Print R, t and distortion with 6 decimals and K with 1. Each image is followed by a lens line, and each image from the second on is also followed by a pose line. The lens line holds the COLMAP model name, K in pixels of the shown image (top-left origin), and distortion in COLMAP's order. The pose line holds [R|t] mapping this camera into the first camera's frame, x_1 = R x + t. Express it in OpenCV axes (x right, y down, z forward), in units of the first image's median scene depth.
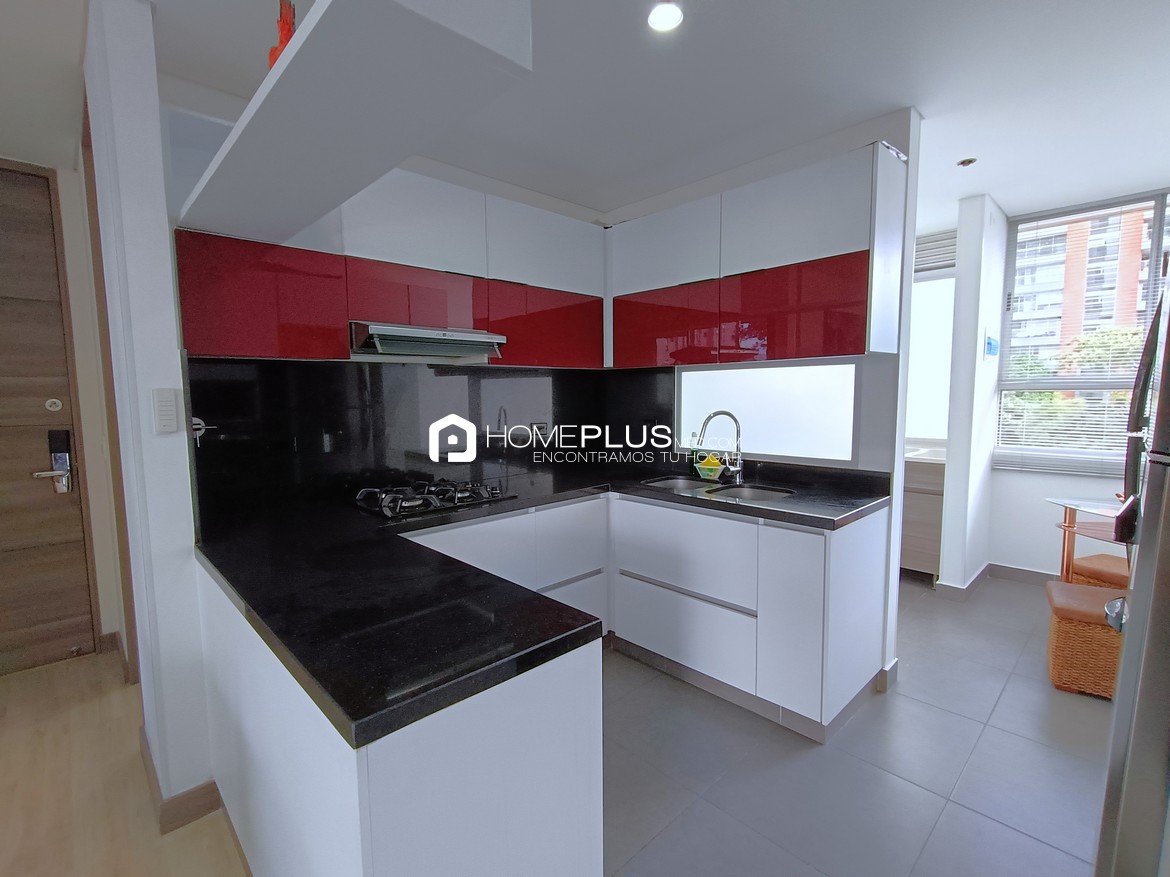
lens RADIAL K [[543.4, 0, 588.7], [0, 543.4, 443.9], [0, 0, 1]] dist [0.004164, -0.000738]
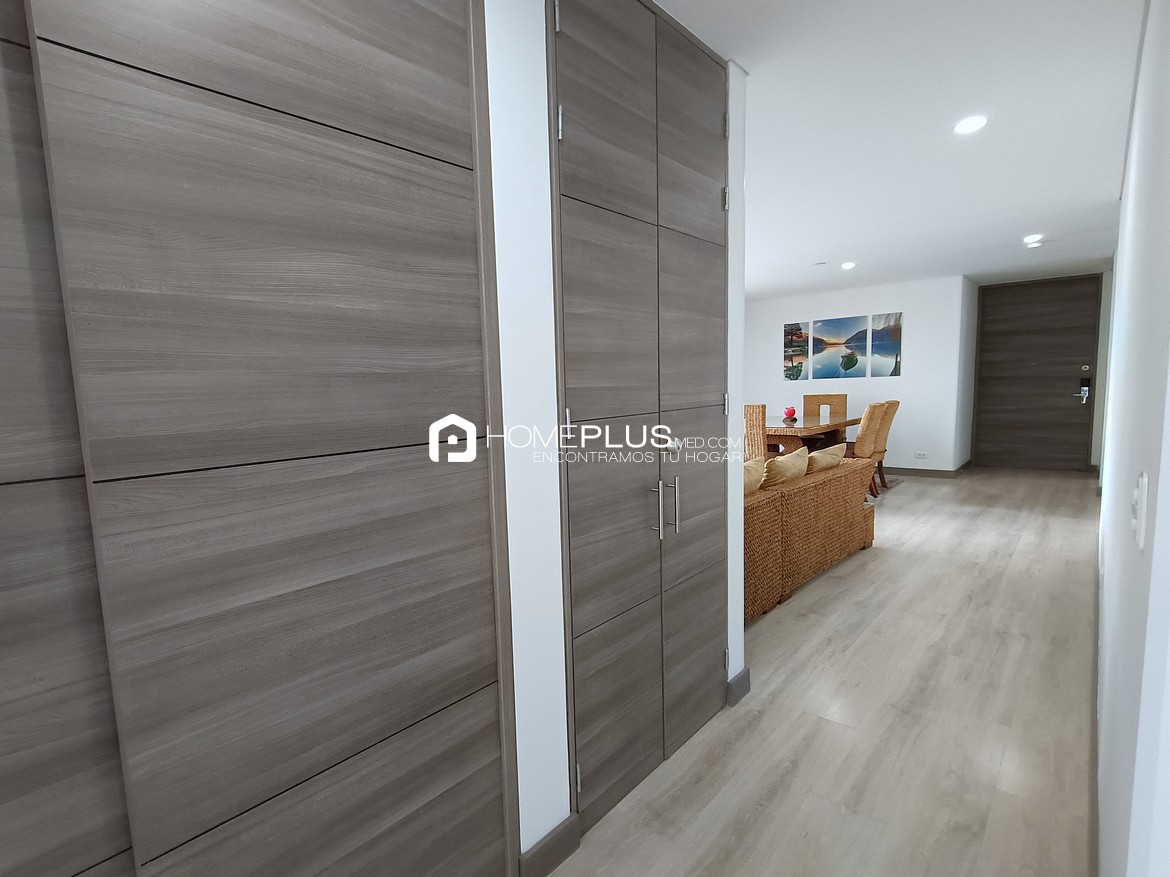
lens RADIAL K [[543.4, 0, 585.6], [0, 543.4, 431.5], [0, 0, 1]] dist [0.004164, -0.000738]
pose [[0.110404, 0.107023, -0.988108, 1.202916], [-0.066697, 0.992742, 0.100073, 0.116227], [0.991646, 0.054856, 0.116741, -1.472680]]
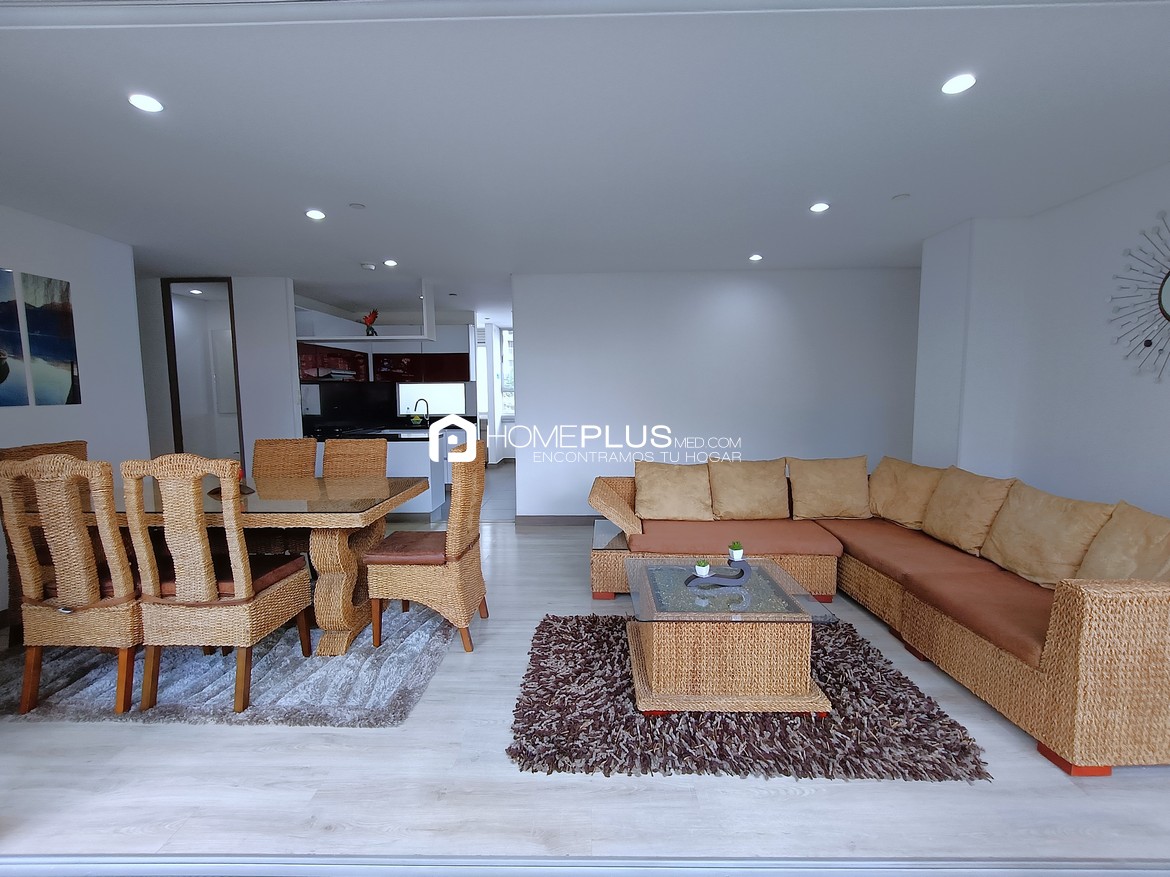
lens RADIAL K [[543.4, 0, 585.1], [0, 543.4, 444.7], [0, 0, 1]] dist [0.004164, -0.000738]
pose [[0.703266, -0.059826, 0.708405, -1.159175], [0.062775, 0.997786, 0.021946, 0.163236], [-0.708150, 0.029036, 0.705465, -1.564942]]
